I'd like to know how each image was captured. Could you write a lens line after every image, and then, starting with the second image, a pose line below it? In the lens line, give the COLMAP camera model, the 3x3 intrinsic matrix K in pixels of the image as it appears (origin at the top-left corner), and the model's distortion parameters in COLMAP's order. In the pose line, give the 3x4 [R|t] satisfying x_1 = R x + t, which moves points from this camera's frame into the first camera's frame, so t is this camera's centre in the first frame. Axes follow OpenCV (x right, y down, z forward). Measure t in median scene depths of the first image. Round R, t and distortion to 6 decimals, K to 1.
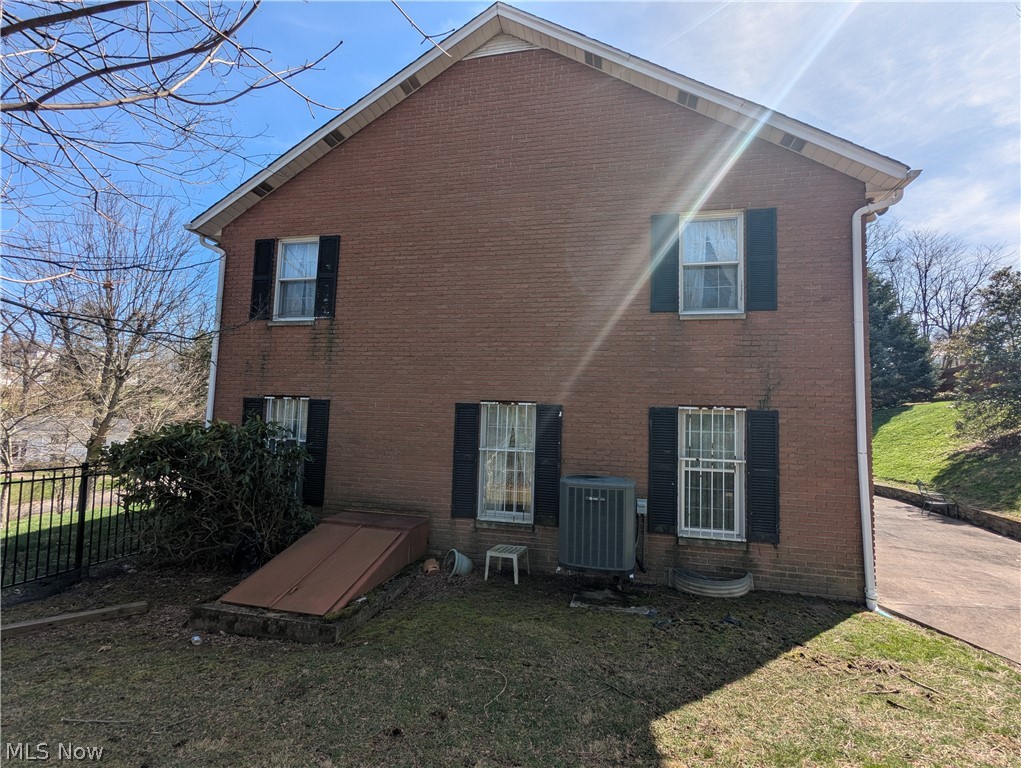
lens RADIAL K [[482.9, 0, 506.9], [0, 482.9, 392.0], [0, 0, 1]] dist [-0.005565, 0.002985]
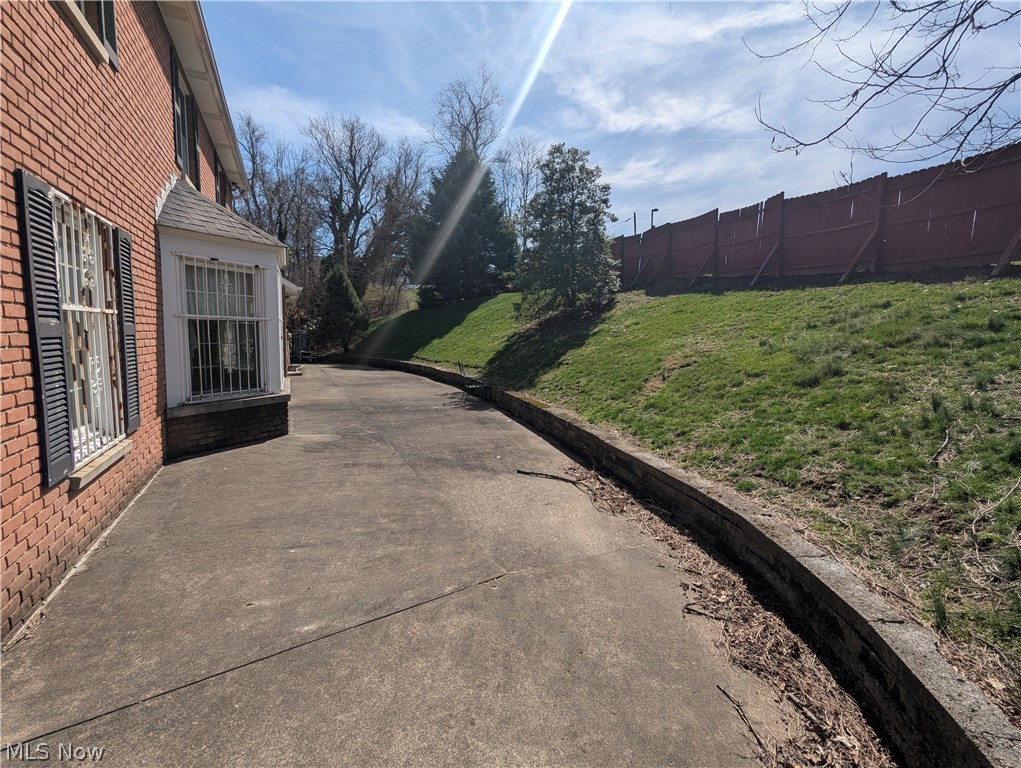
lens RADIAL K [[482.9, 0, 513.9], [0, 482.9, 383.8], [0, 0, 1]] dist [-0.005565, 0.002985]
pose [[0.785982, -0.071881, 0.614057, 0.338404], [-0.043192, 0.984407, 0.170519, 0.060881], [-0.616739, -0.160547, 0.770621, 0.235616]]
